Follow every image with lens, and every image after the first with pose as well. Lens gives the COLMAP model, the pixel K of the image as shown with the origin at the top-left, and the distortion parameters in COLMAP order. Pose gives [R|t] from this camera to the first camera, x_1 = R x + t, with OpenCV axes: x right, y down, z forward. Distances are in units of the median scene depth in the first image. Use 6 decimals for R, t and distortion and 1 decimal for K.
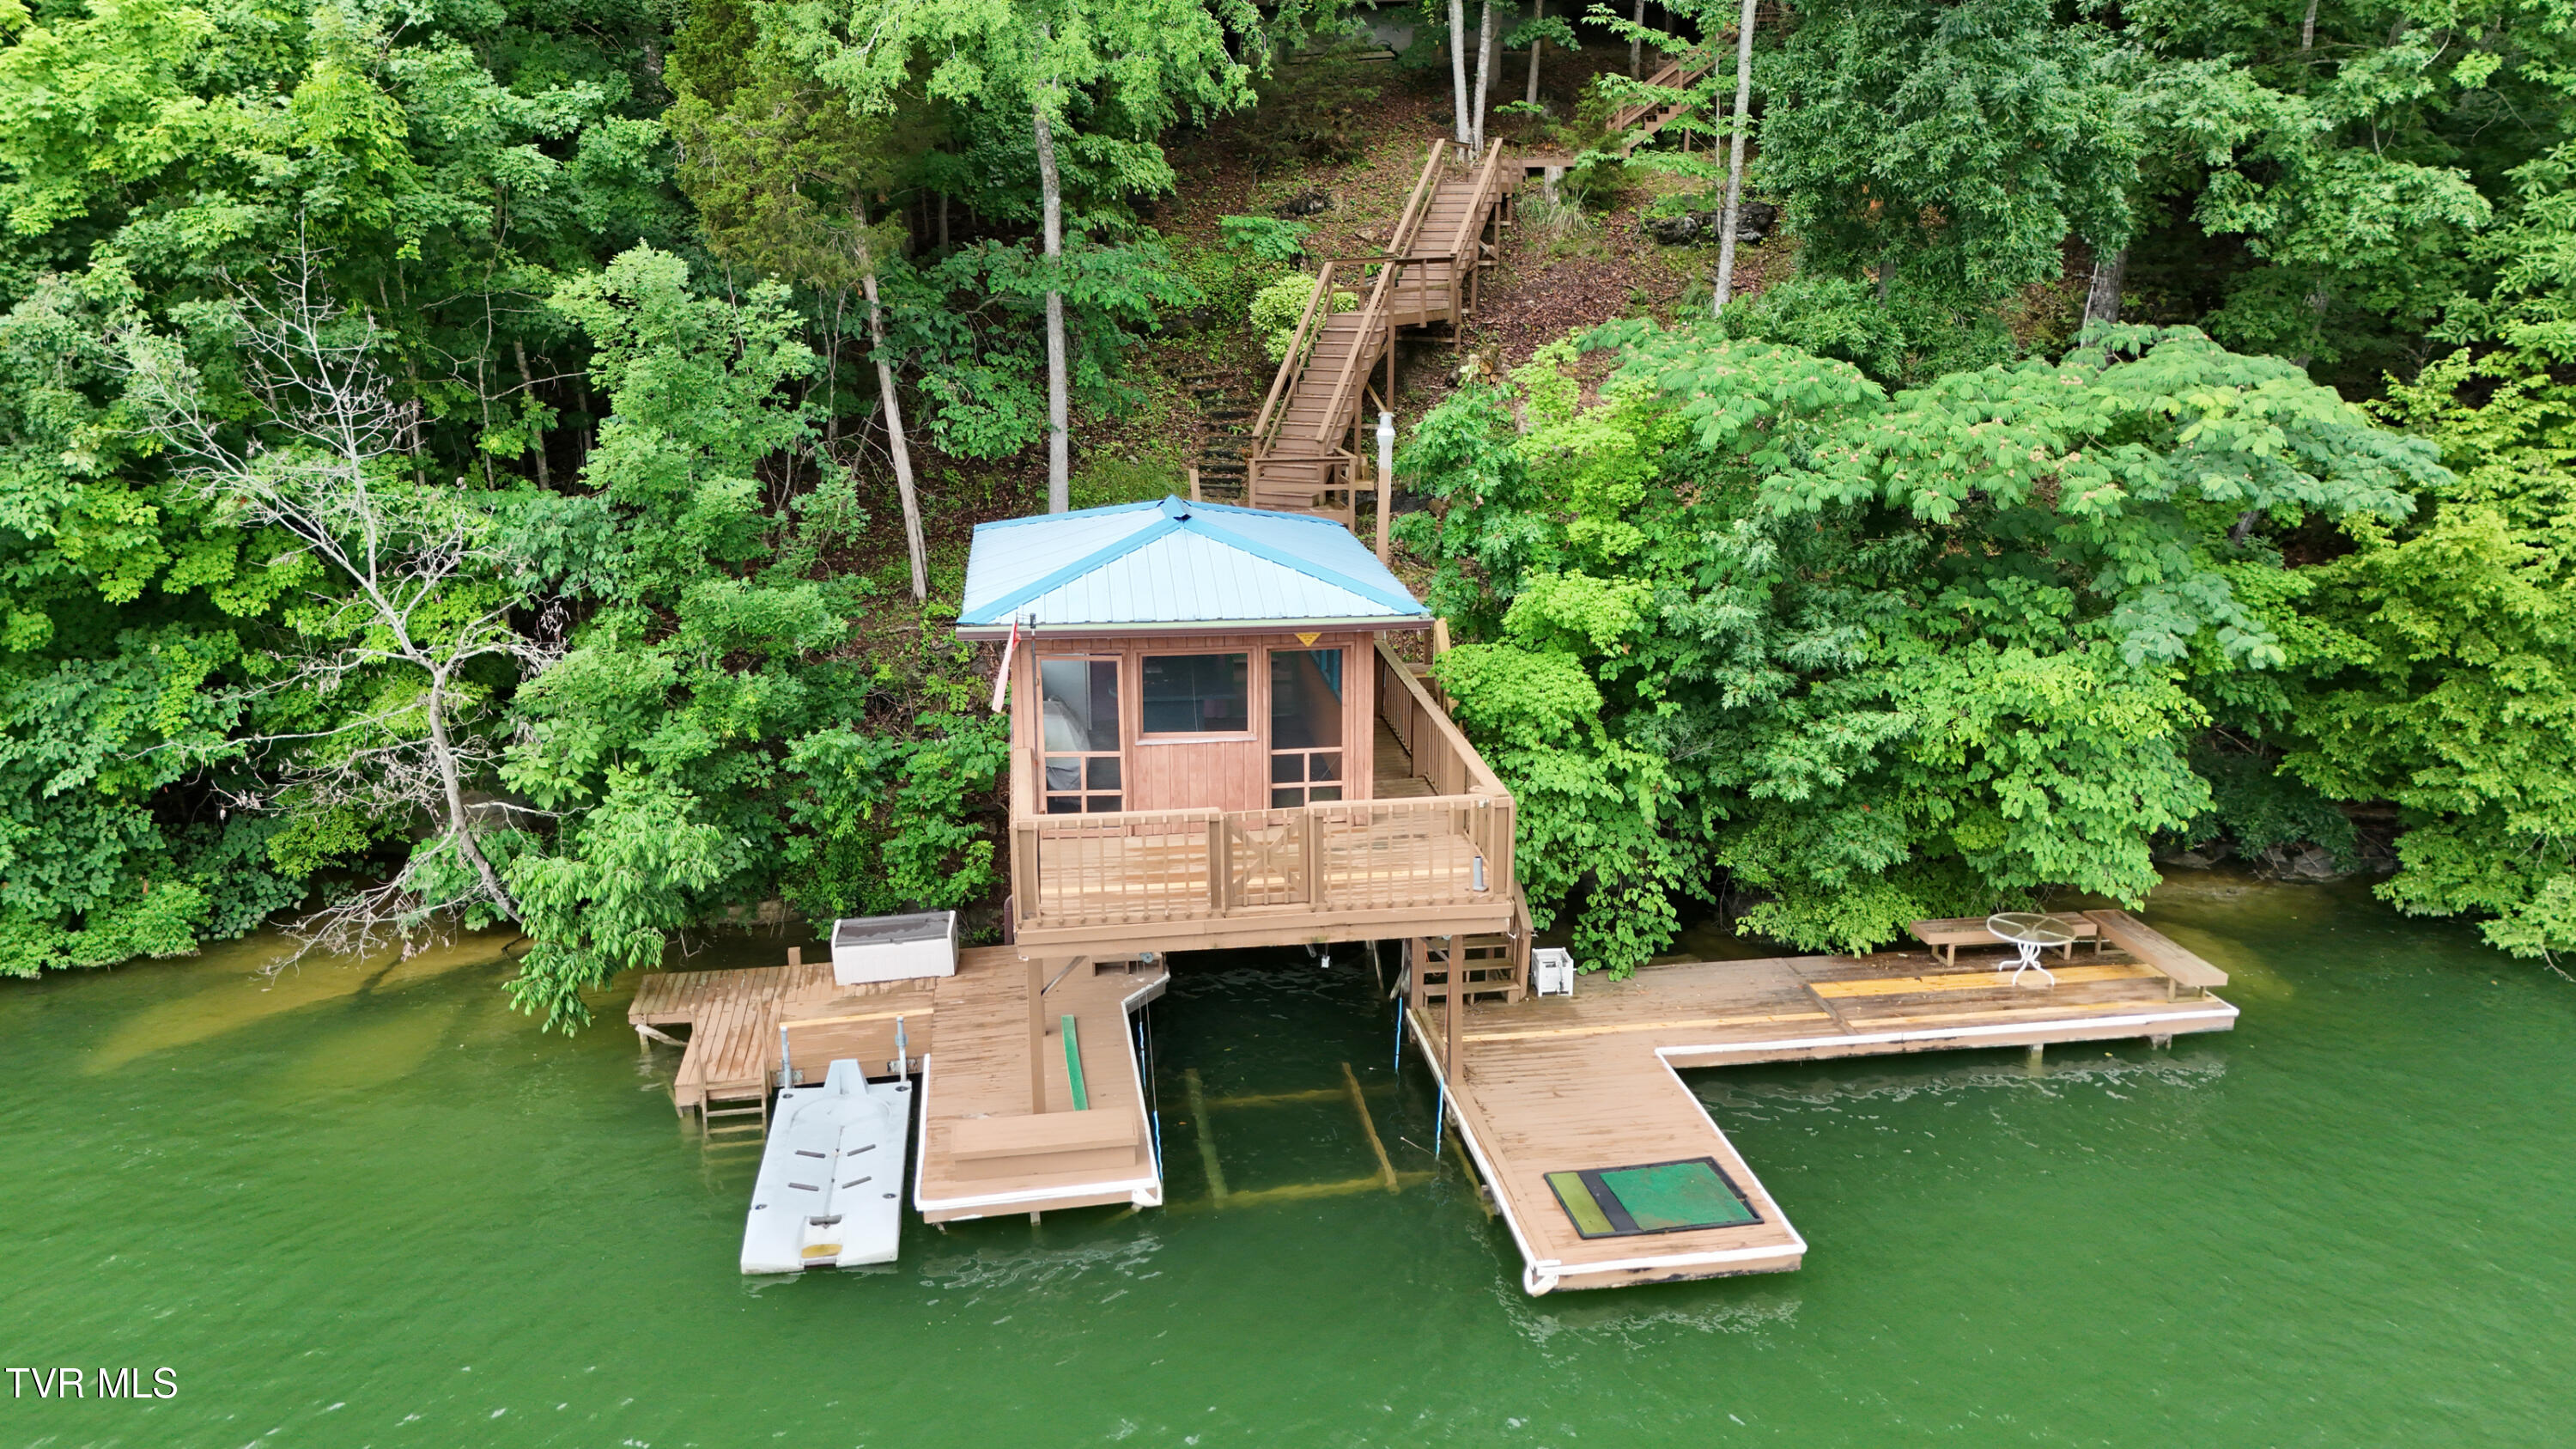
lens RADIAL K [[1878.0, 0, 1284.5], [0, 1878.0, 730.4], [0, 0, 1]] dist [0.085999, -0.050885]
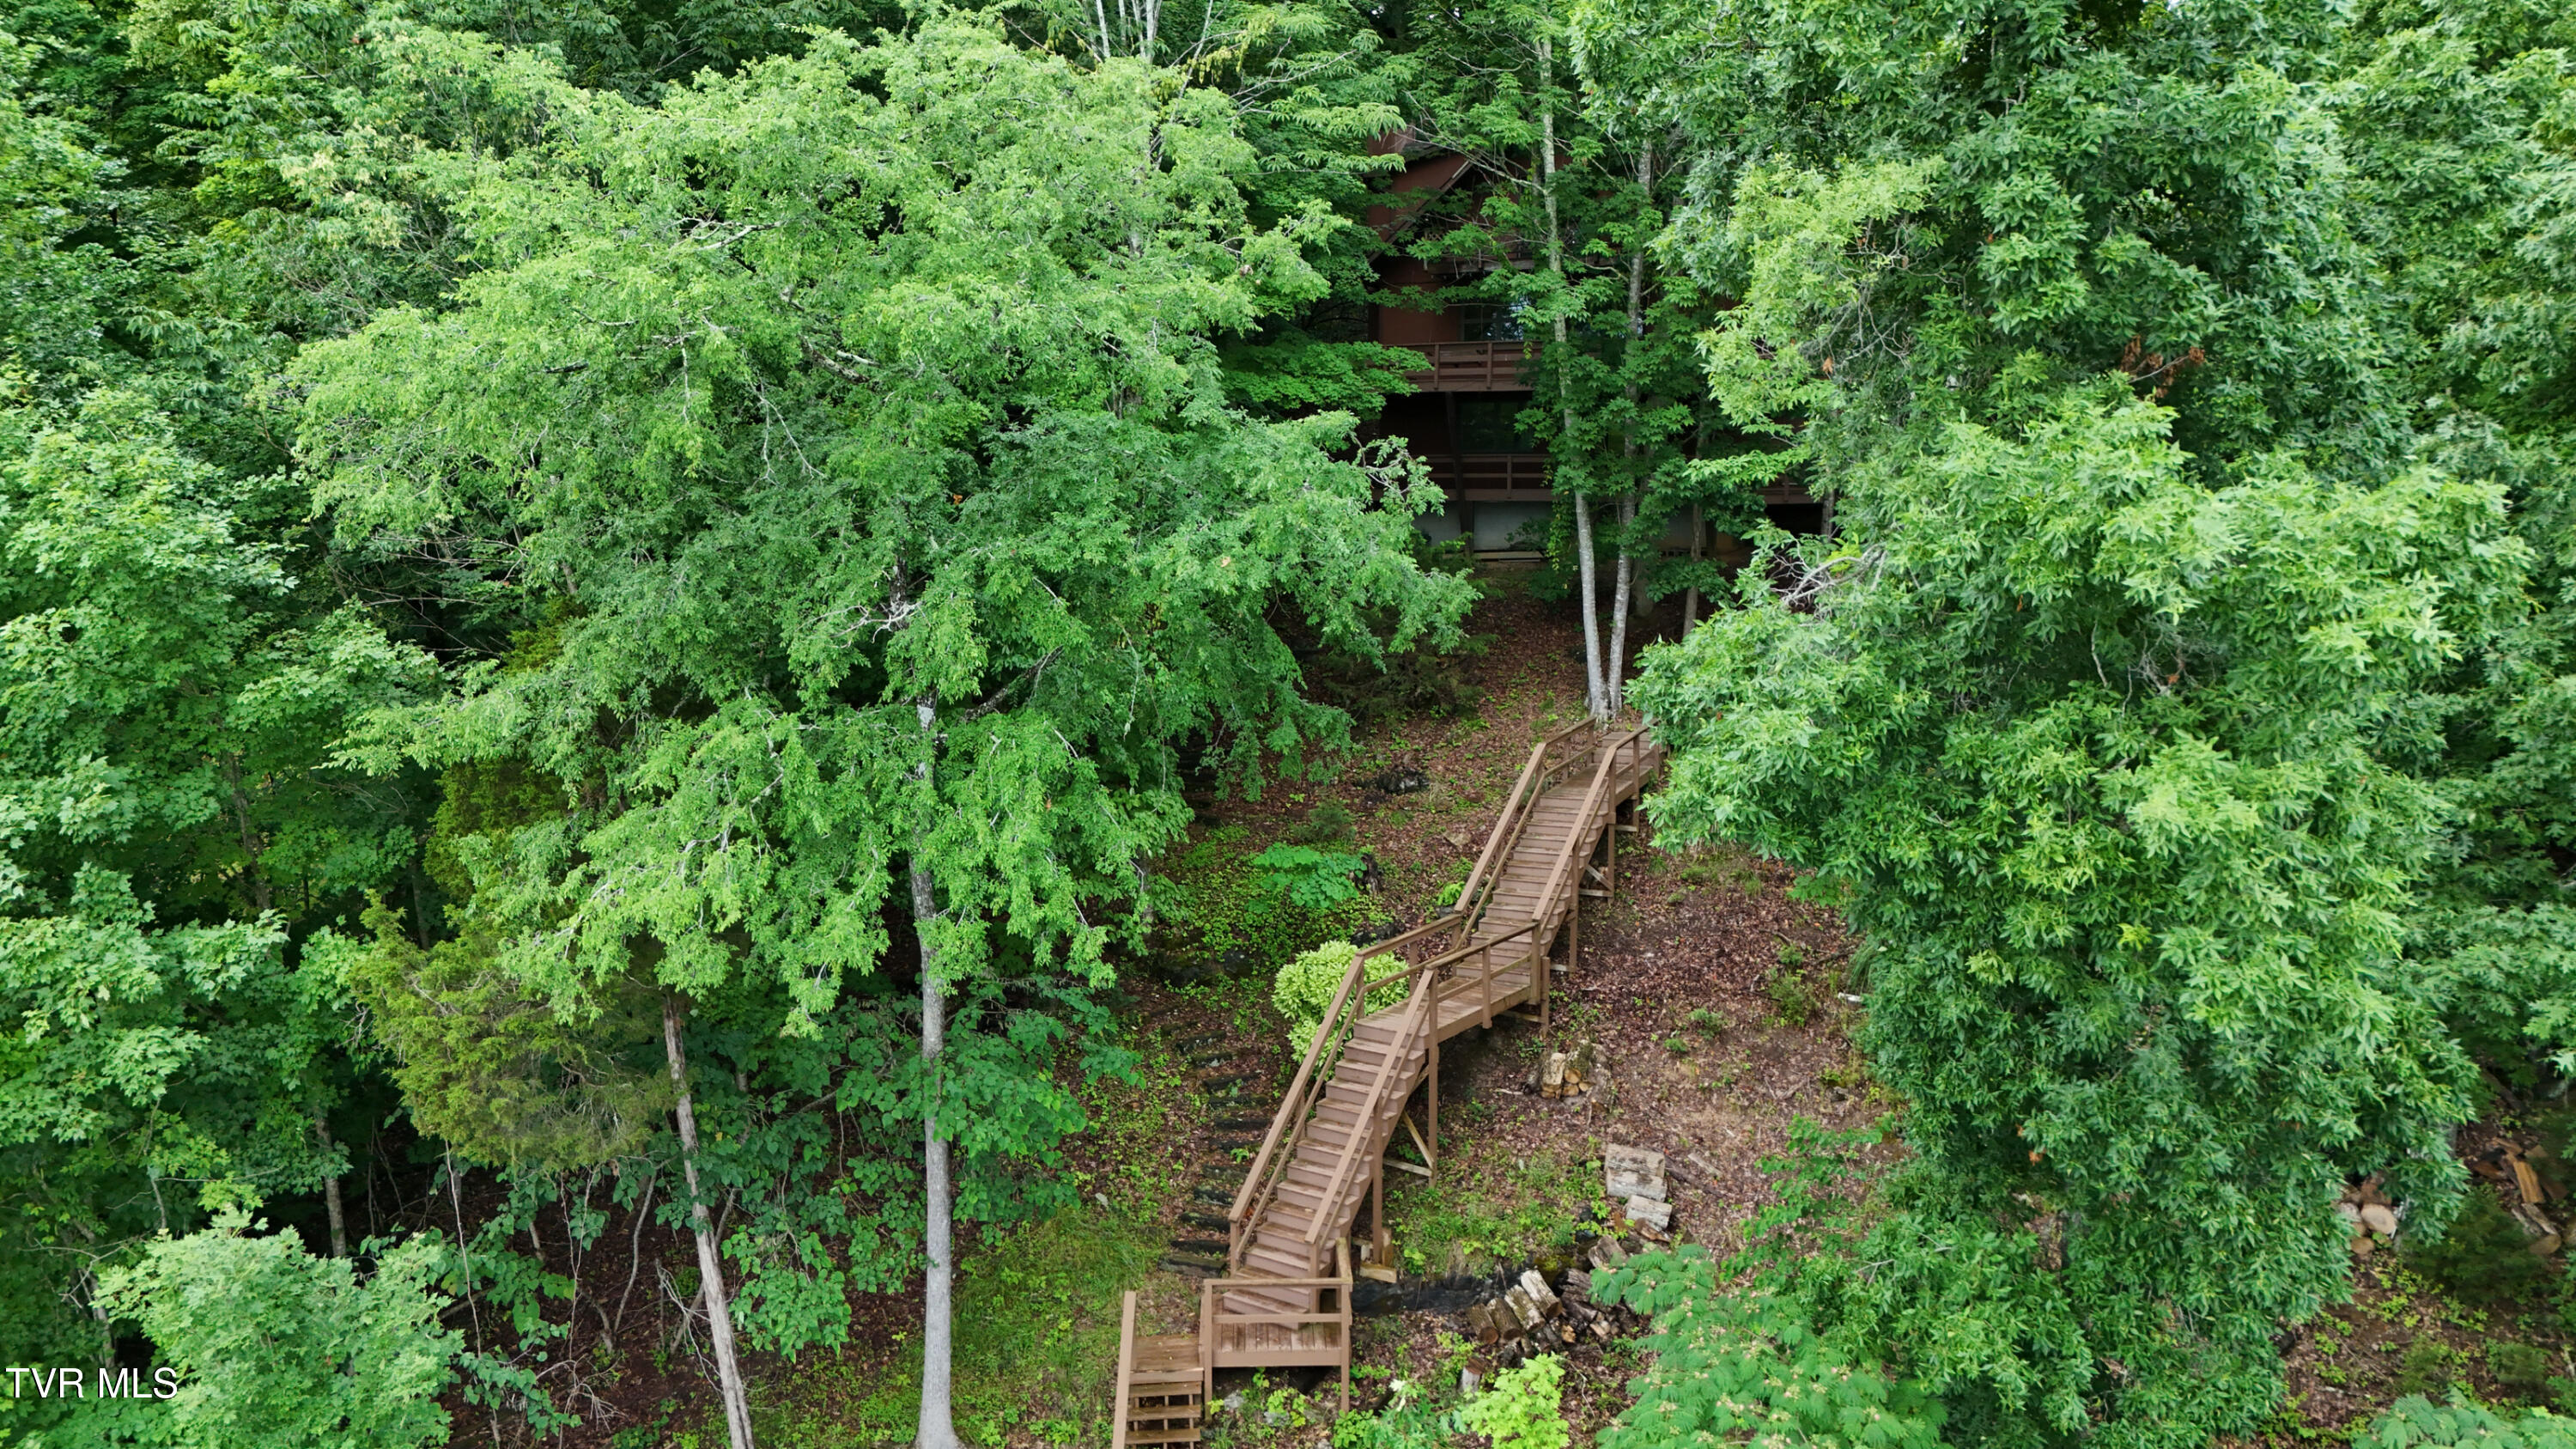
lens RADIAL K [[1878.0, 0, 1278.9], [0, 1878.0, 723.4], [0, 0, 1]] dist [0.085999, -0.050885]
pose [[0.987538, 0.025552, -0.155292, 0.159230], [-0.045537, 0.990916, -0.126537, -0.351525], [0.150648, 0.132032, 0.979731, 0.309643]]
